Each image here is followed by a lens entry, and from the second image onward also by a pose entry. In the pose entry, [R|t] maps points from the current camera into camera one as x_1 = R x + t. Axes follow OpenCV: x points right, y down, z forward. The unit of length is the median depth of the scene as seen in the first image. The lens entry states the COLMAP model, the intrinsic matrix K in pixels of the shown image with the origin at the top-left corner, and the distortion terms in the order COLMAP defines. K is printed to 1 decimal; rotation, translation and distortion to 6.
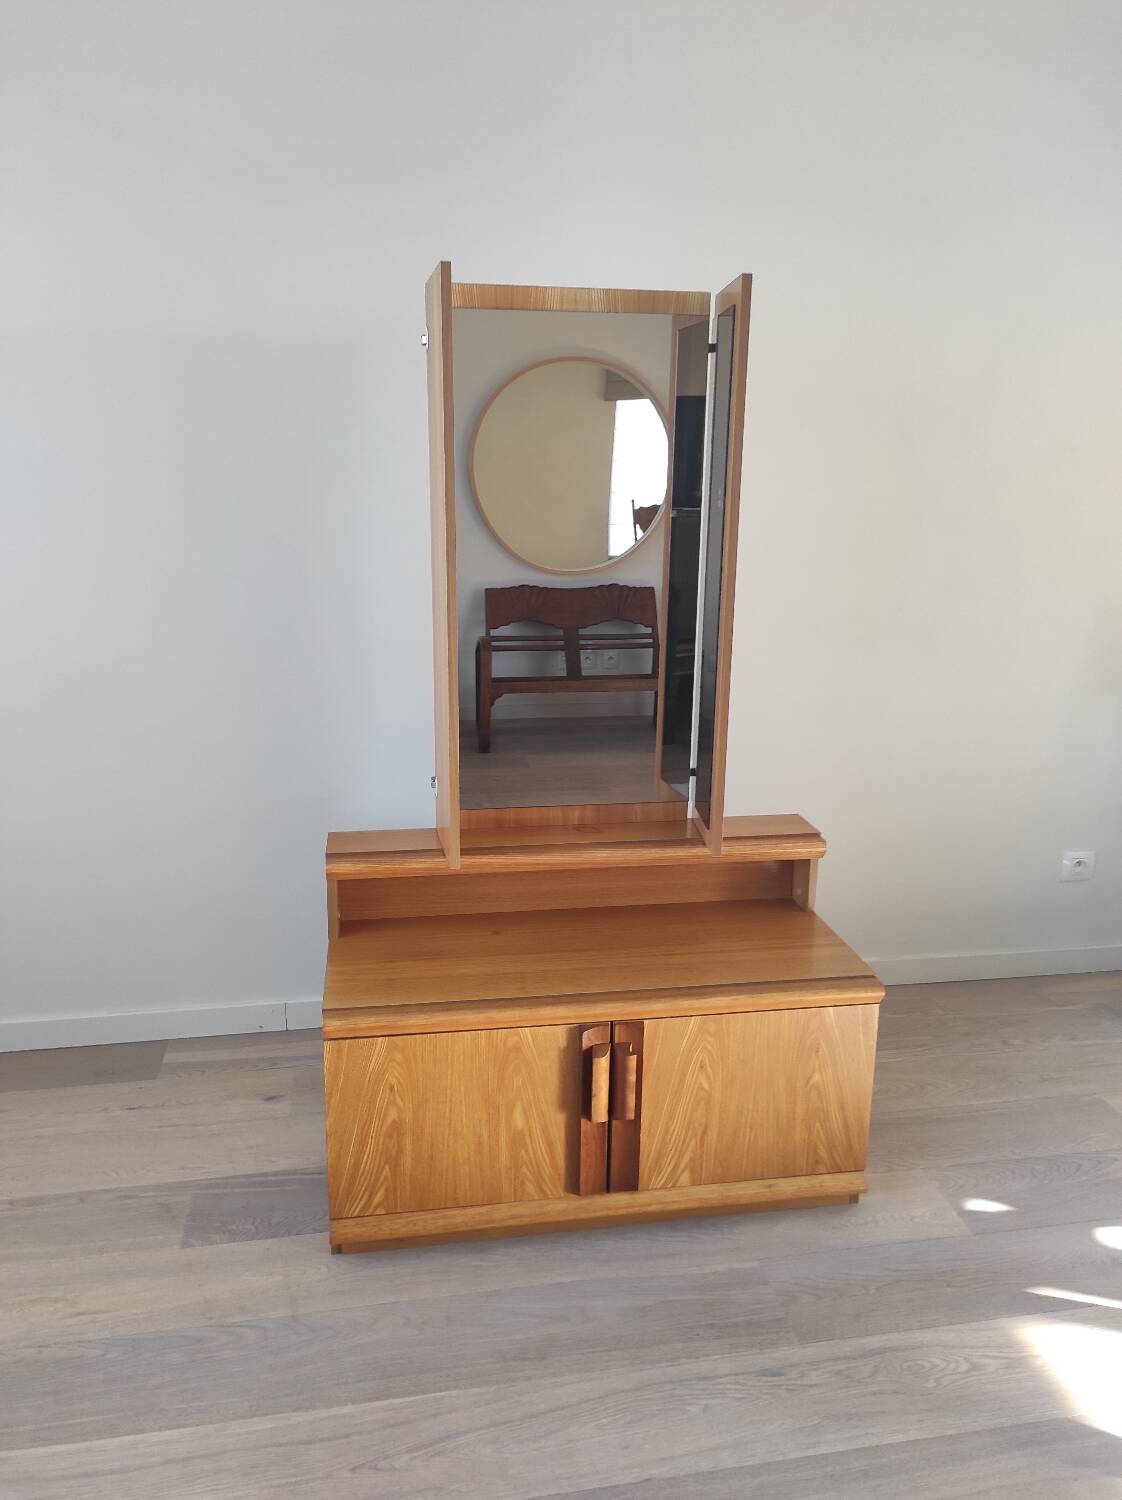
lens RADIAL K [[1114.2, 0, 561.0], [0, 1114.2, 750.0], [0, 0, 1]] dist [0.026639, -0.005187]
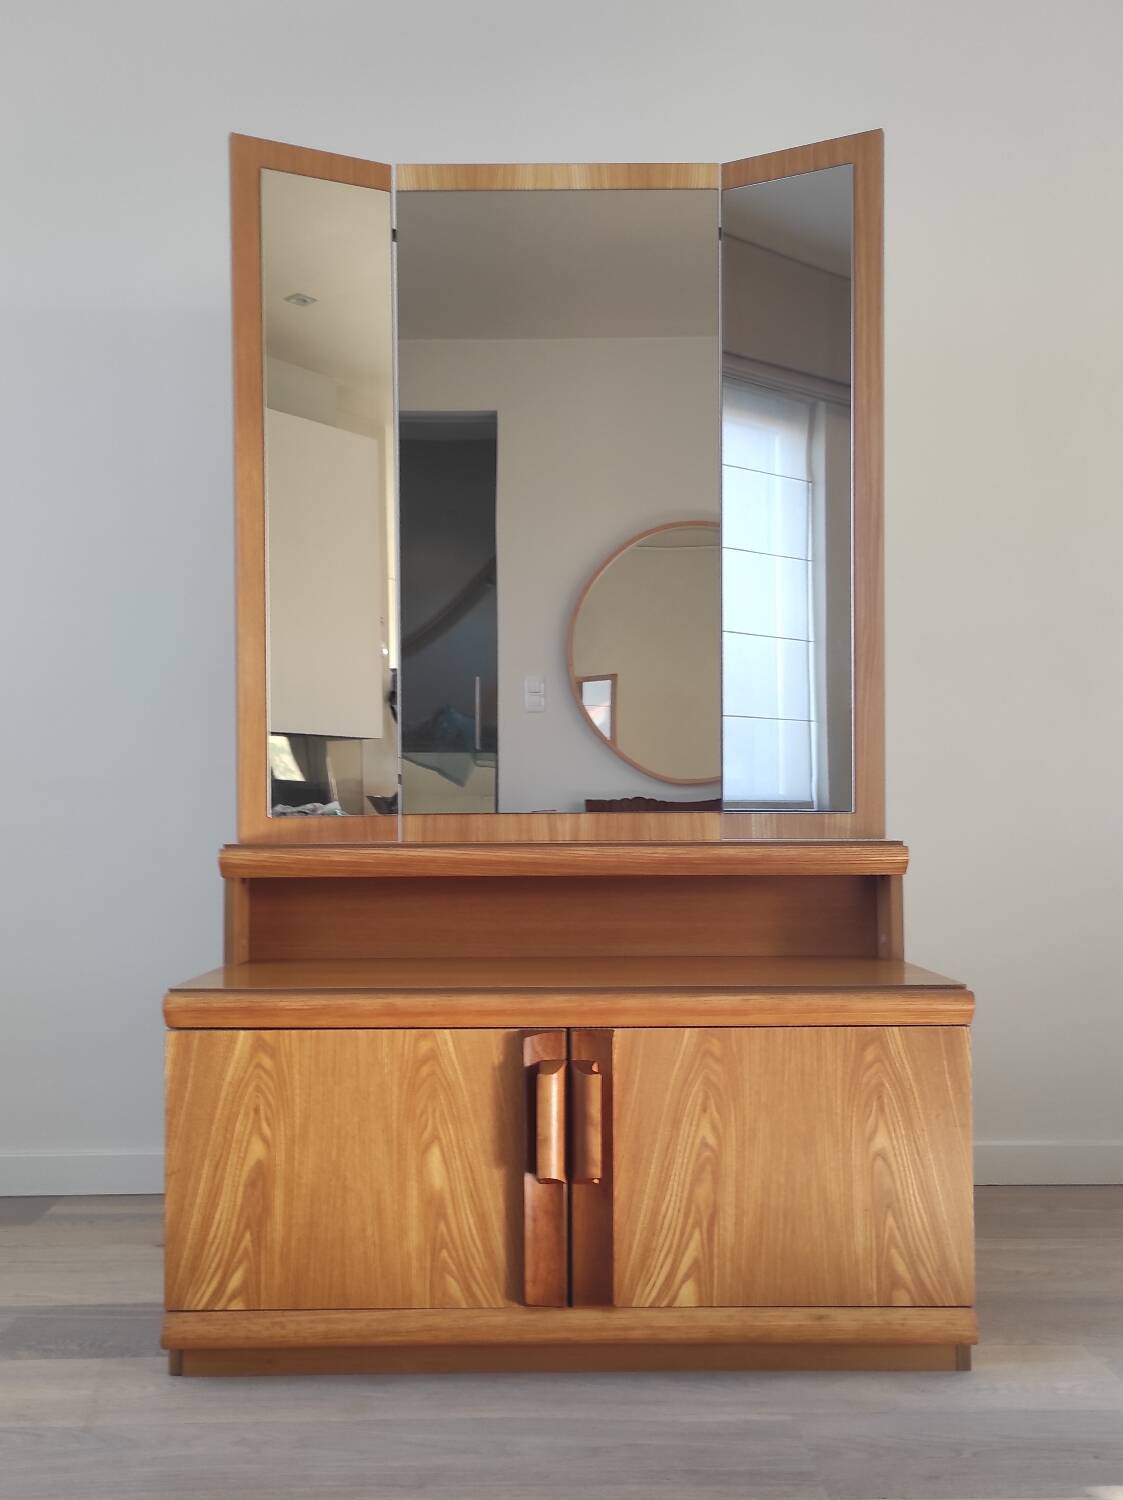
lens RADIAL K [[1386.9, 0, 548.1], [0, 1386.9, 808.7], [0, 0, 1]] dist [0.037678, -0.017704]
pose [[0.987213, -0.018779, -0.158299, 0.171959], [-0.021426, 0.968395, -0.248501, 0.322230], [0.157962, 0.248715, 0.955609, 0.123305]]
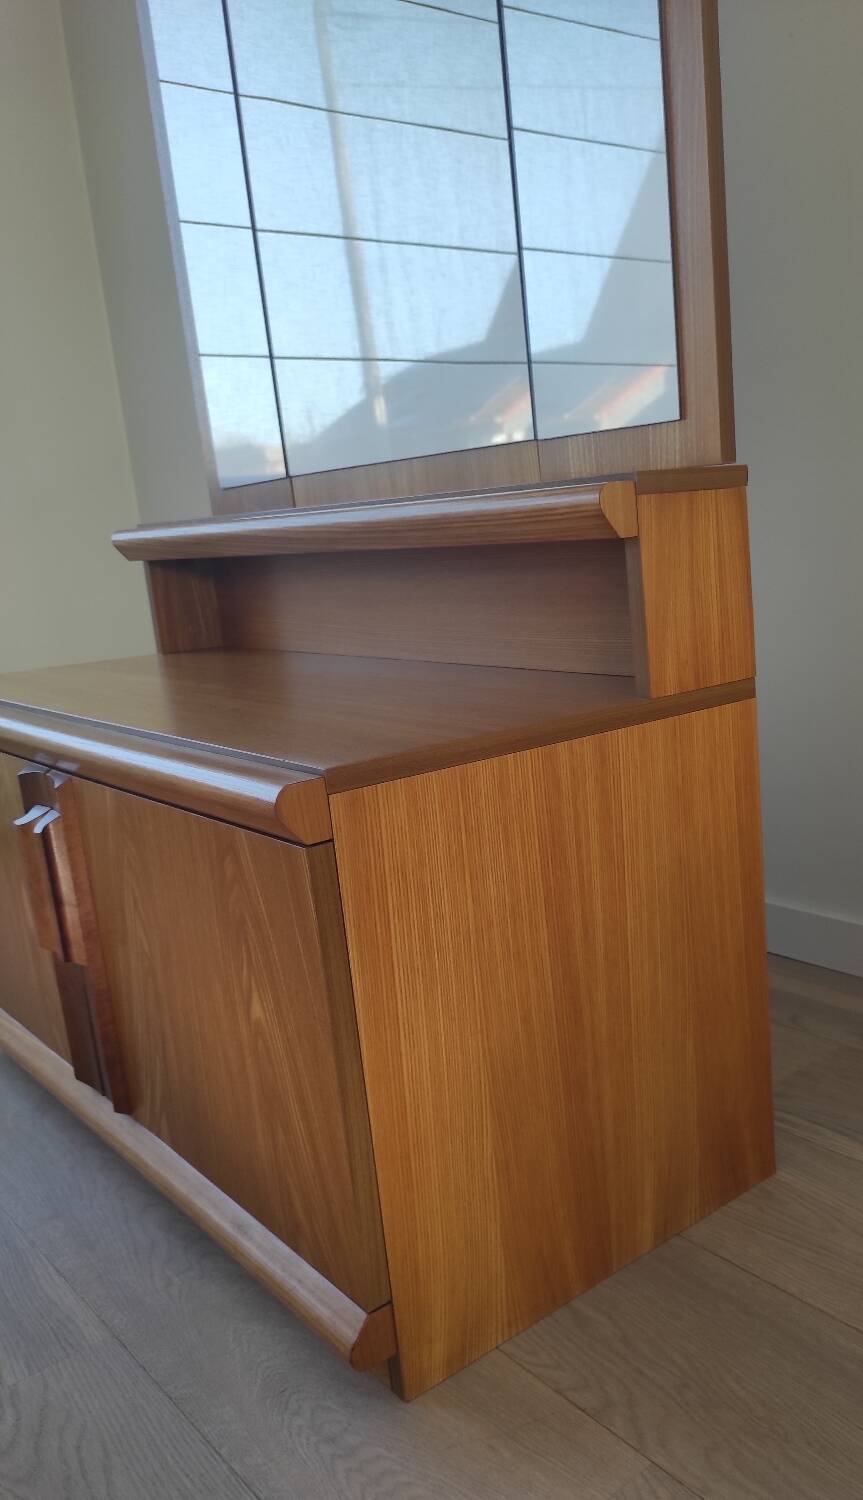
lens RADIAL K [[1200.7, 0, 596.6], [0, 1200.7, 811.2], [0, 0, 1]] dist [0.043276, -0.062367]
pose [[0.535483, 0.152259, -0.830708, 0.664011], [-0.126732, 0.986964, 0.099207, 0.169864], [0.834983, 0.052154, 0.547798, 0.889208]]
